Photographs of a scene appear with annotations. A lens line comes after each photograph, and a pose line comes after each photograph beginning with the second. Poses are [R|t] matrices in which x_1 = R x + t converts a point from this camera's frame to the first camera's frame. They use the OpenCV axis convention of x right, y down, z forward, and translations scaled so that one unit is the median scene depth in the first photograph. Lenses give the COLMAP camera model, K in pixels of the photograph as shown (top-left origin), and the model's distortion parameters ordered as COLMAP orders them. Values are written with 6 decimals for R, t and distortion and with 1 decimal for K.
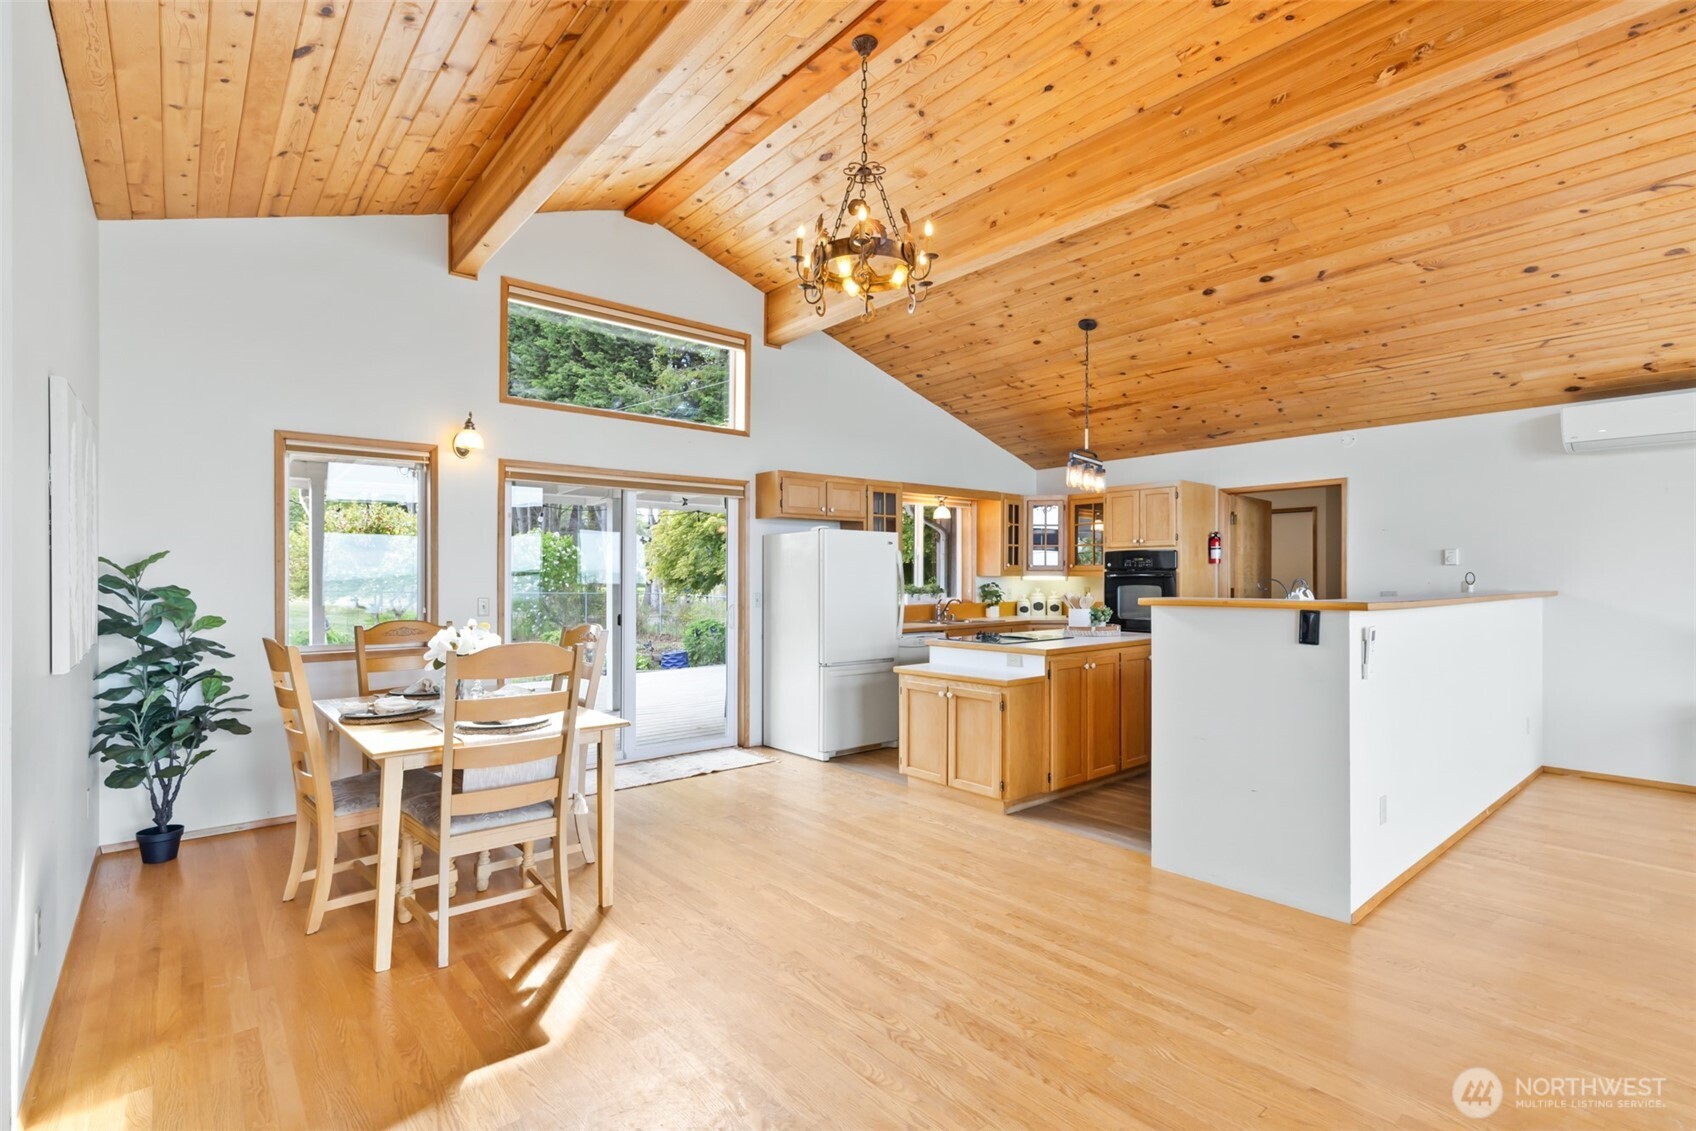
lens RADIAL K [[791.3, 0, 860.4], [0, 791.3, 570.8], [0, 0, 1]] dist [-0.002940, 0.000711]
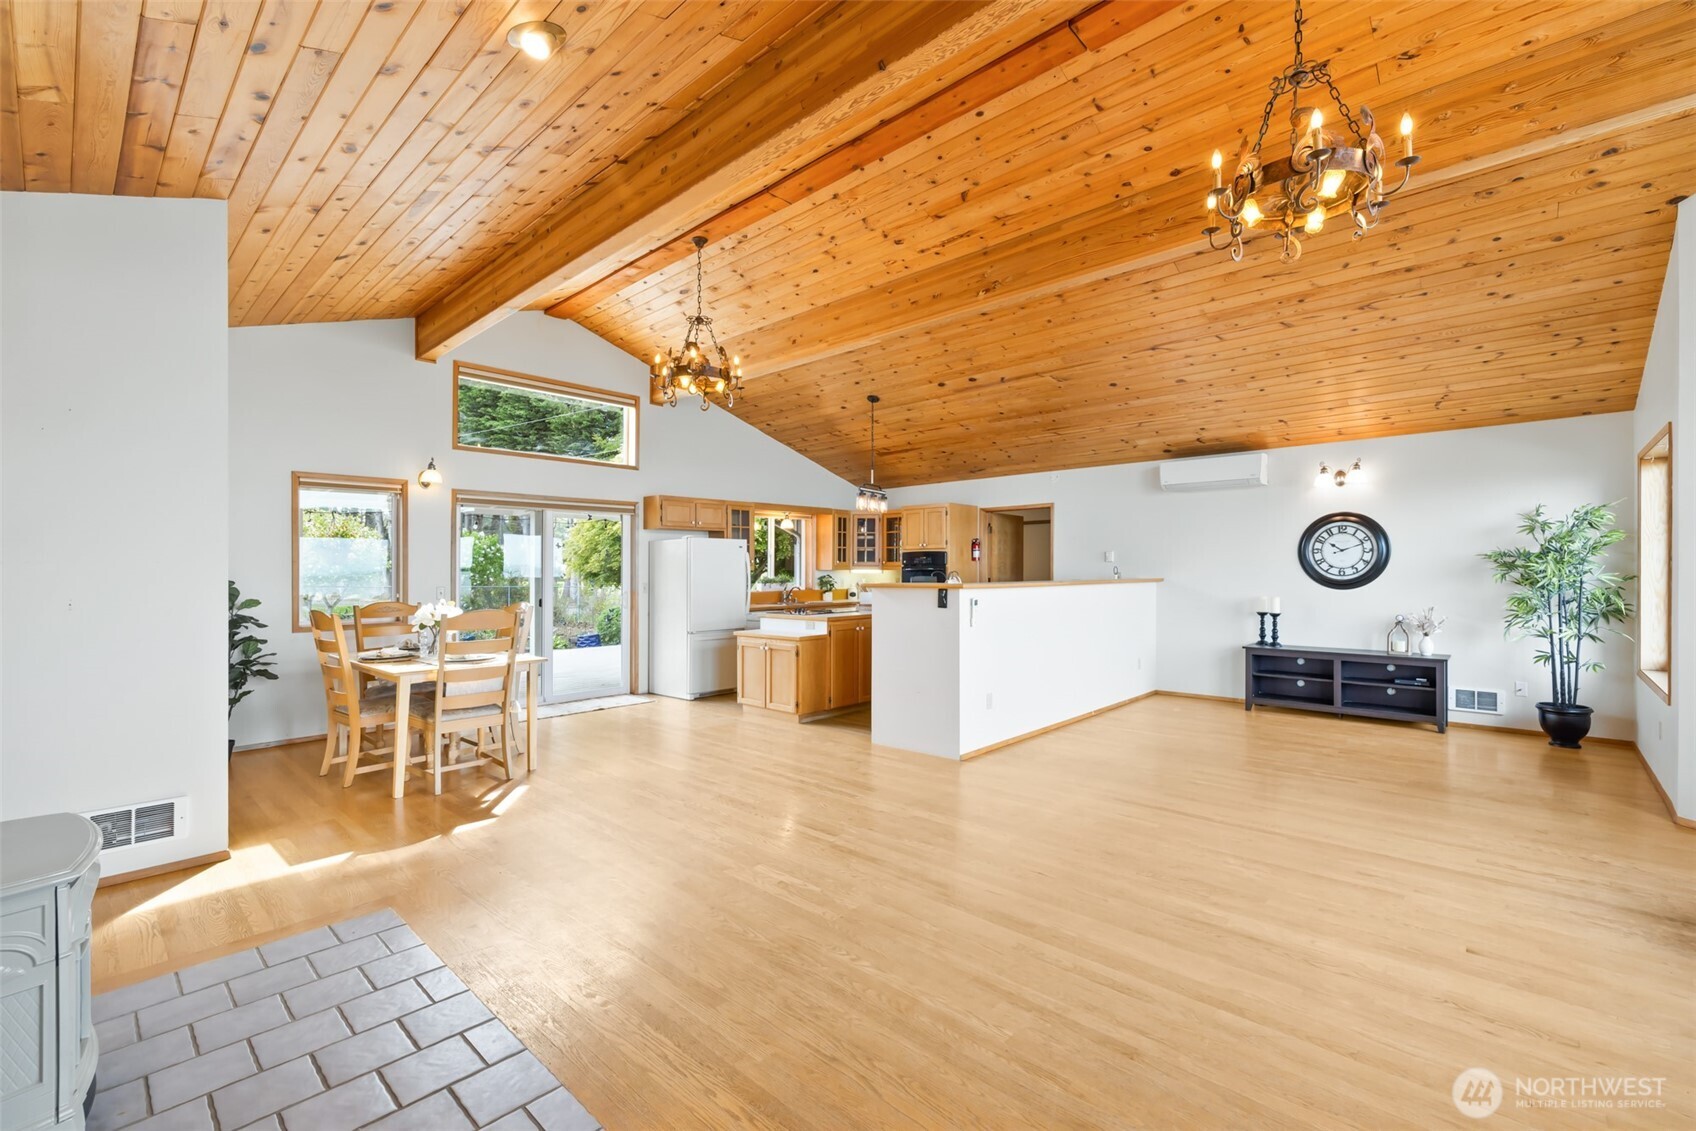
lens RADIAL K [[724.3, 0, 857.5], [0, 724.3, 561.2], [0, 0, 1]] dist [-0.000767, 0.000966]
pose [[0.993067, -0.002161, 0.117529, 0.108310], [0.002771, 0.999983, -0.005032, -0.003078], [-0.117517, 0.005323, 0.993057, -0.360464]]
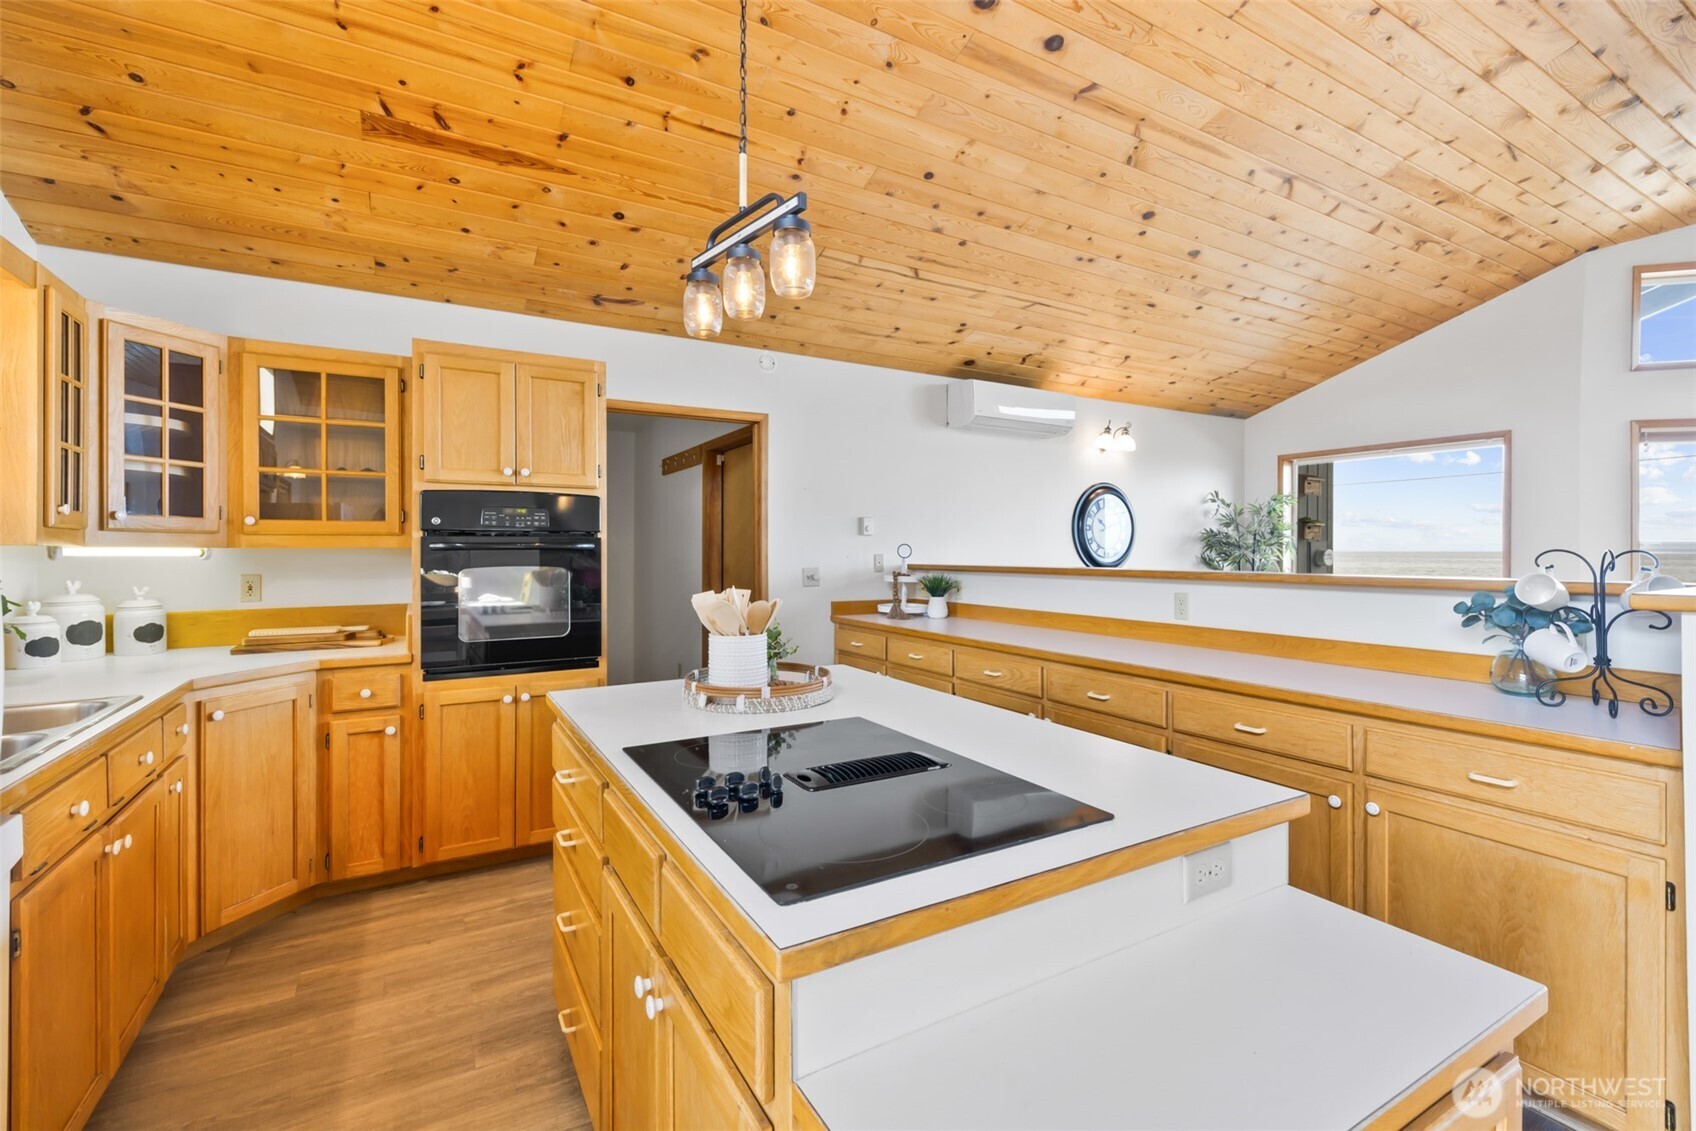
lens RADIAL K [[724.3, 0, 831.6], [0, 724.3, 543.9], [0, 0, 1]] dist [-0.000767, 0.000966]
pose [[0.190981, 0.007739, 0.981563, -0.041576], [-0.006776, 0.999955, -0.006566, 0.008431], [-0.981570, -0.005397, 0.191024, 0.964164]]
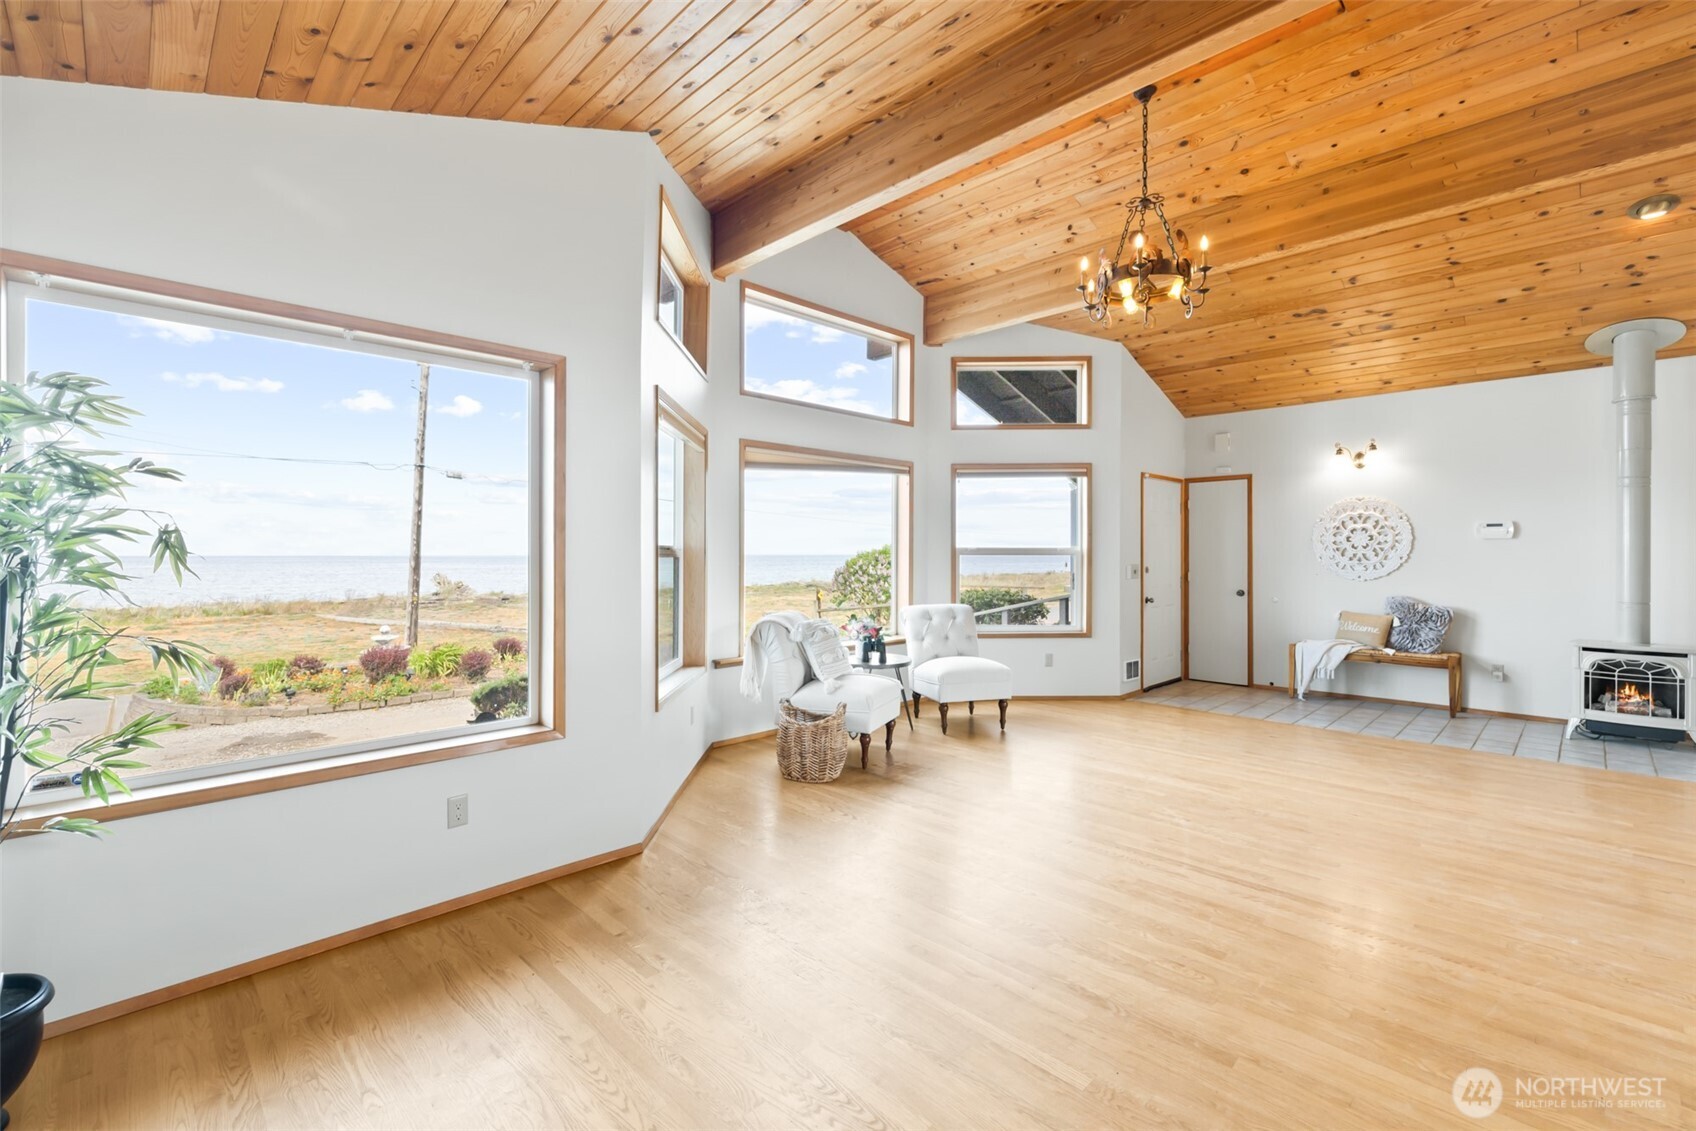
lens RADIAL K [[741.6, 0, 849.8], [0, 741.6, 557.3], [0, 0, 1]] dist [0.002514, 0.000501]
pose [[-0.996827, 0.002986, -0.079546, 0.860976], [0.003110, 0.999994, -0.001429, 0.005621], [0.079541, -0.001672, -0.996830, 0.882246]]
